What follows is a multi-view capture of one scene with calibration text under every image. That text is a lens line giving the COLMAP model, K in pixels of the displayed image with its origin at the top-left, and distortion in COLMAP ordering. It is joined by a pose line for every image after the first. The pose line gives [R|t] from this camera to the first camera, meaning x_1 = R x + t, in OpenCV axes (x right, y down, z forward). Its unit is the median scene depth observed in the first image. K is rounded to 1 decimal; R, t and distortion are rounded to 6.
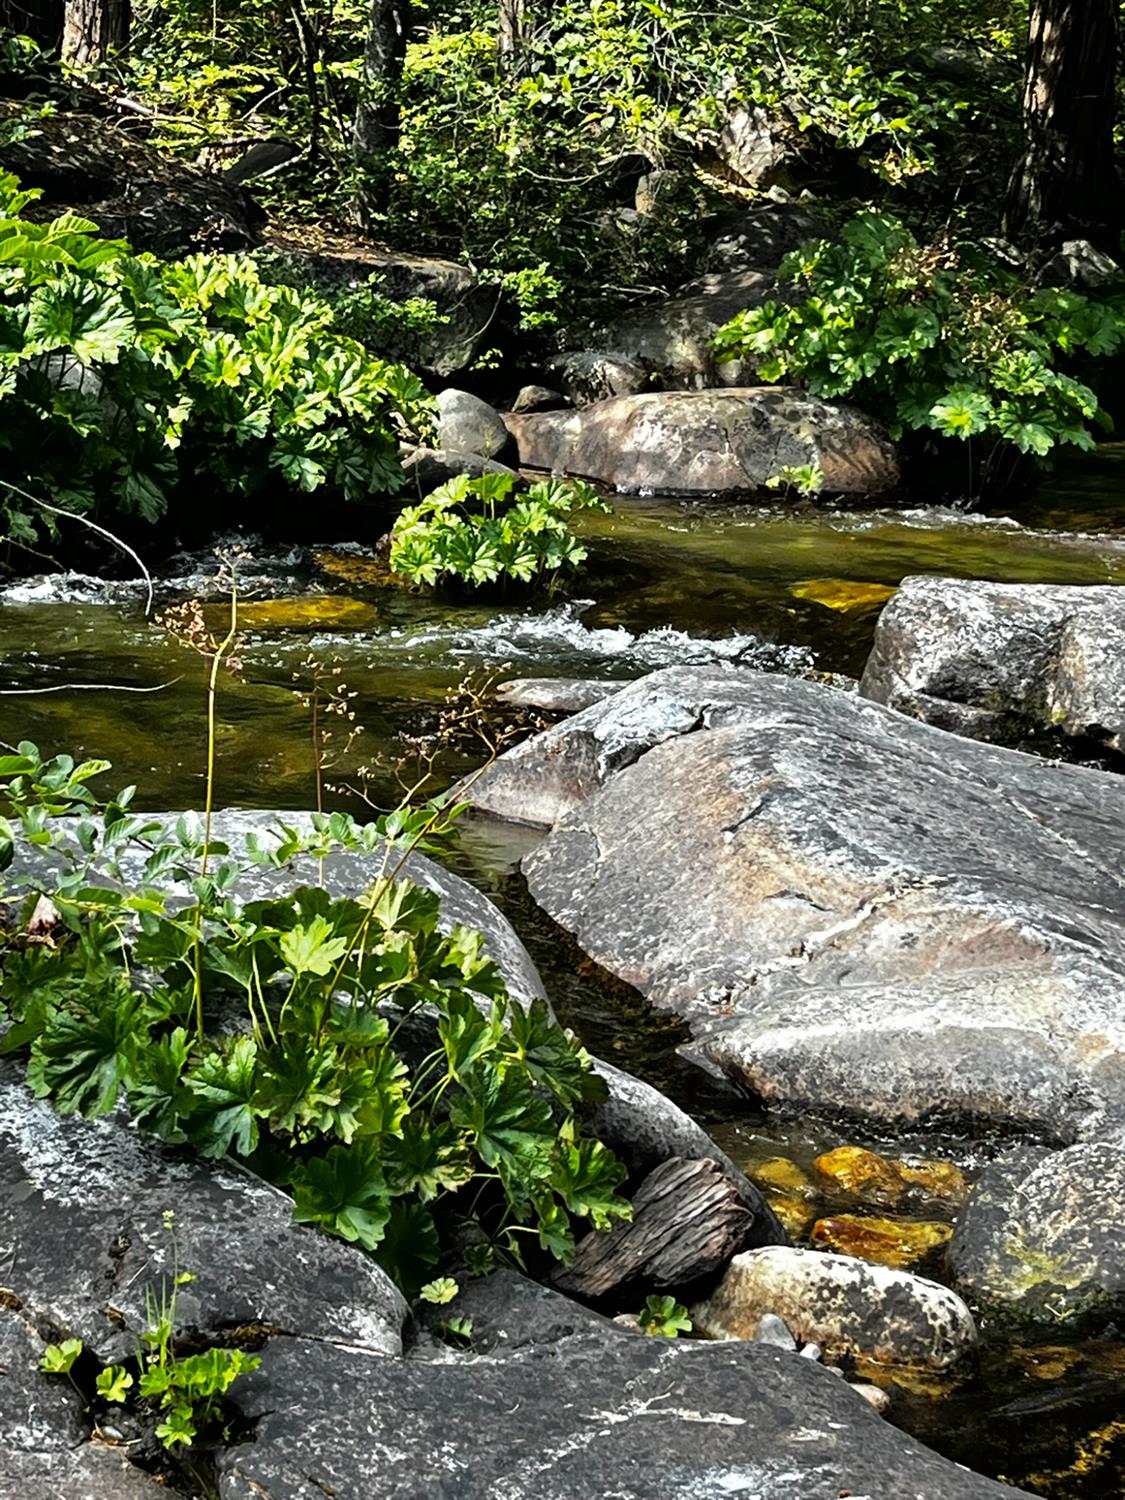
lens RADIAL K [[3117.8, 0, 562.5], [0, 3117.8, 750.0], [0, 0, 1]] dist [0.052990, 0.002413]
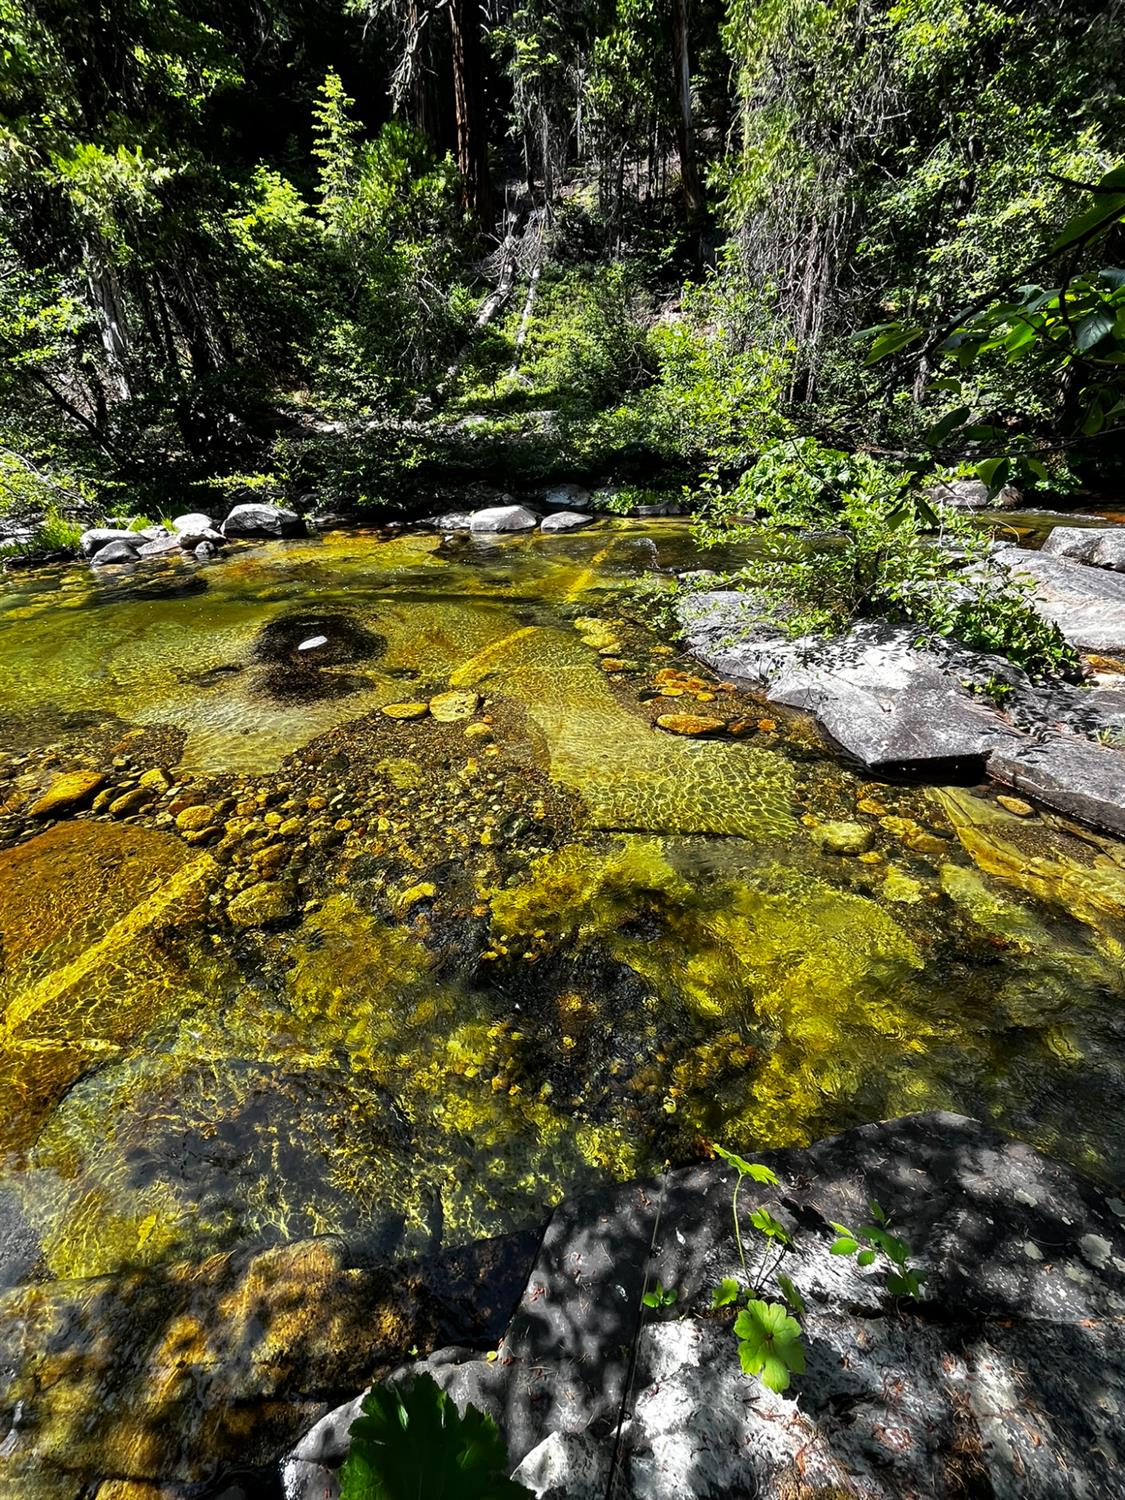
lens RADIAL K [[661.6, 0, 562.5], [0, 661.6, 750.0], [0, 0, 1]] dist [-0.000244, -0.000072]
pose [[0.938185, 0.094421, -0.333008, -0.202908], [-0.002370, 0.963805, 0.266598, -0.000236], [0.346127, -0.249329, 0.904451, -0.149875]]
